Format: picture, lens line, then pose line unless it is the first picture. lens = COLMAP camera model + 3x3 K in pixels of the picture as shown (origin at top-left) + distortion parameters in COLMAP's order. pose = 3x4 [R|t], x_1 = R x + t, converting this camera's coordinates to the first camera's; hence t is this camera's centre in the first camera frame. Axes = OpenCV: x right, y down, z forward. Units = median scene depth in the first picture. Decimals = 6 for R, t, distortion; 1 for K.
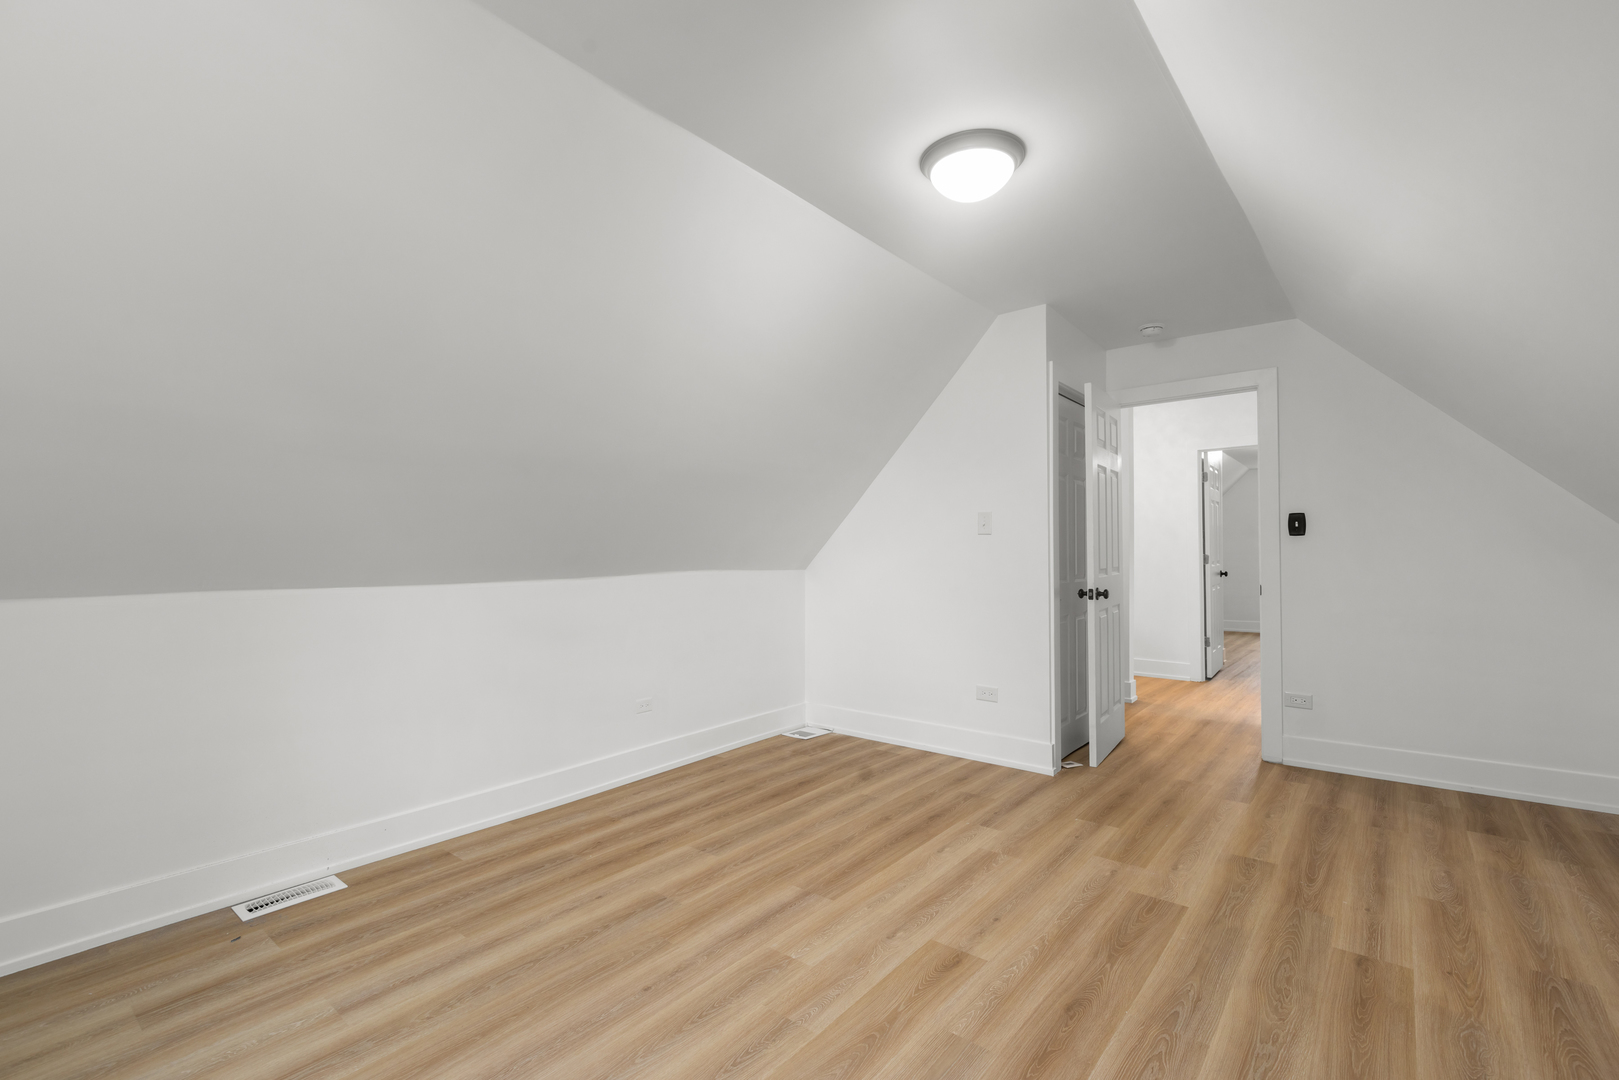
lens RADIAL K [[728.6, 0, 811.2], [0, 728.6, 542.4], [0, 0, 1]] dist [0.003204, -0.000201]
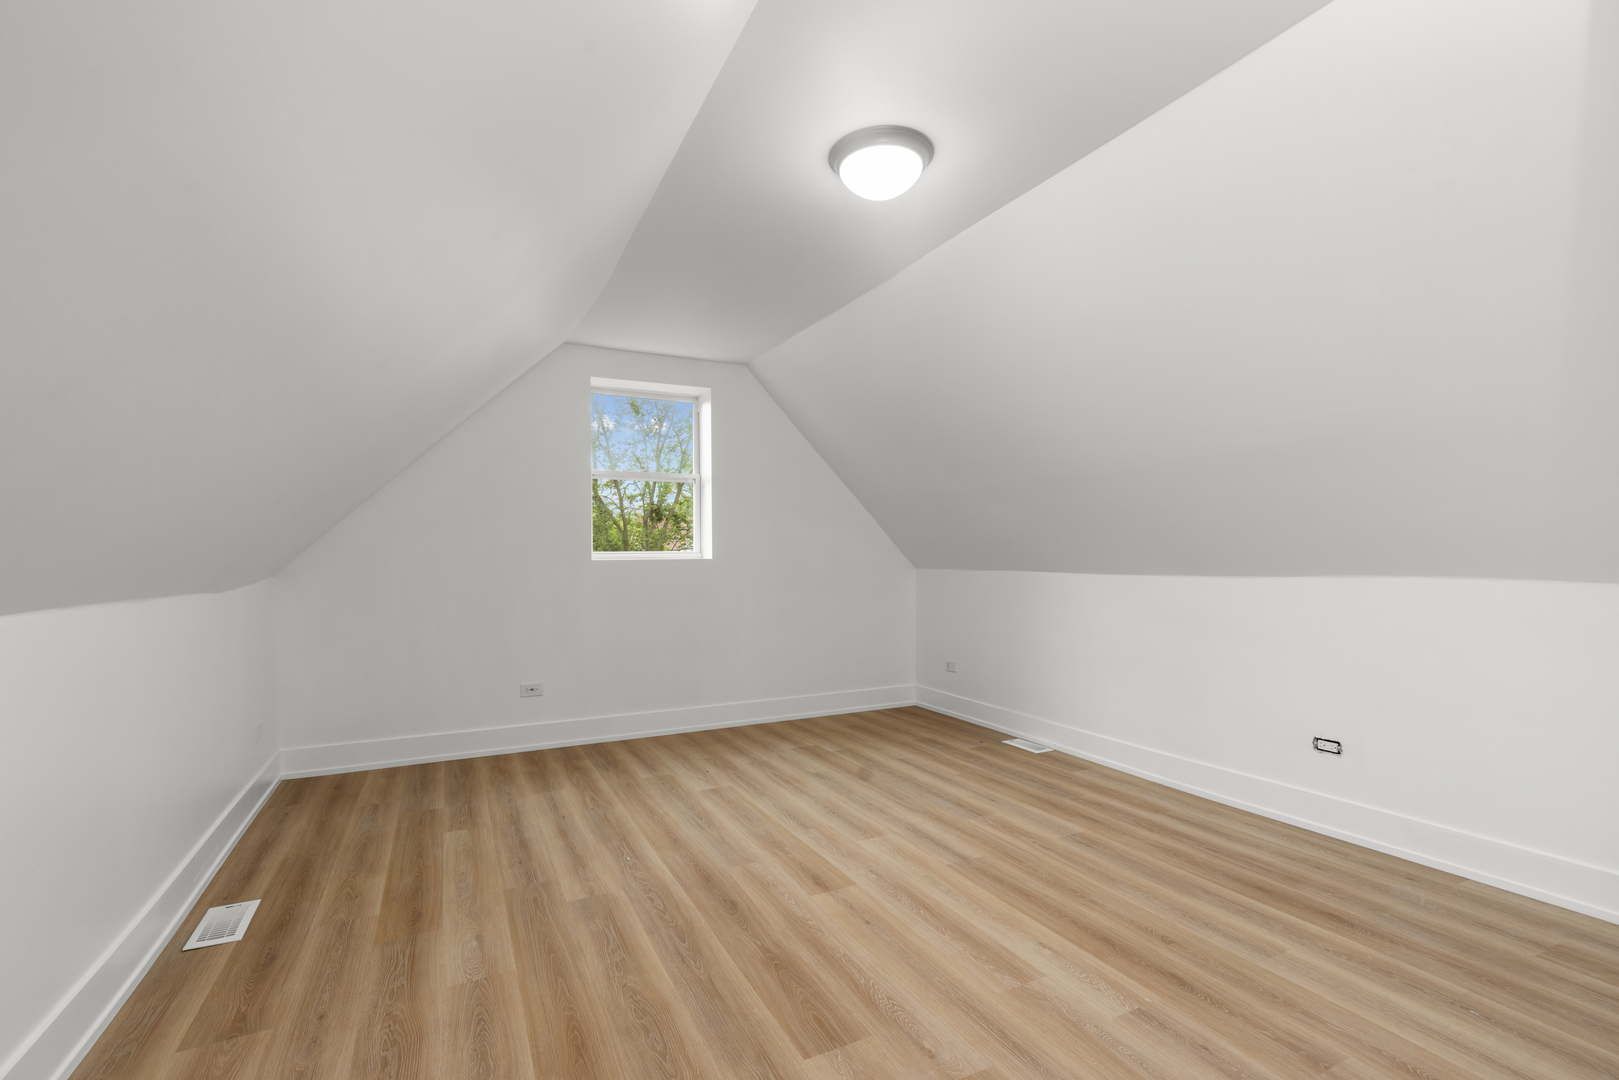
lens RADIAL K [[728.6, 0, 810.4], [0, 728.6, 545.7], [0, 0, 1]] dist [0.003204, -0.000201]
pose [[-0.412512, -0.000696, -0.910952, 1.095653], [0.019034, 0.999775, -0.009383, 0.005319], [0.910753, -0.021210, -0.412405, 1.233375]]
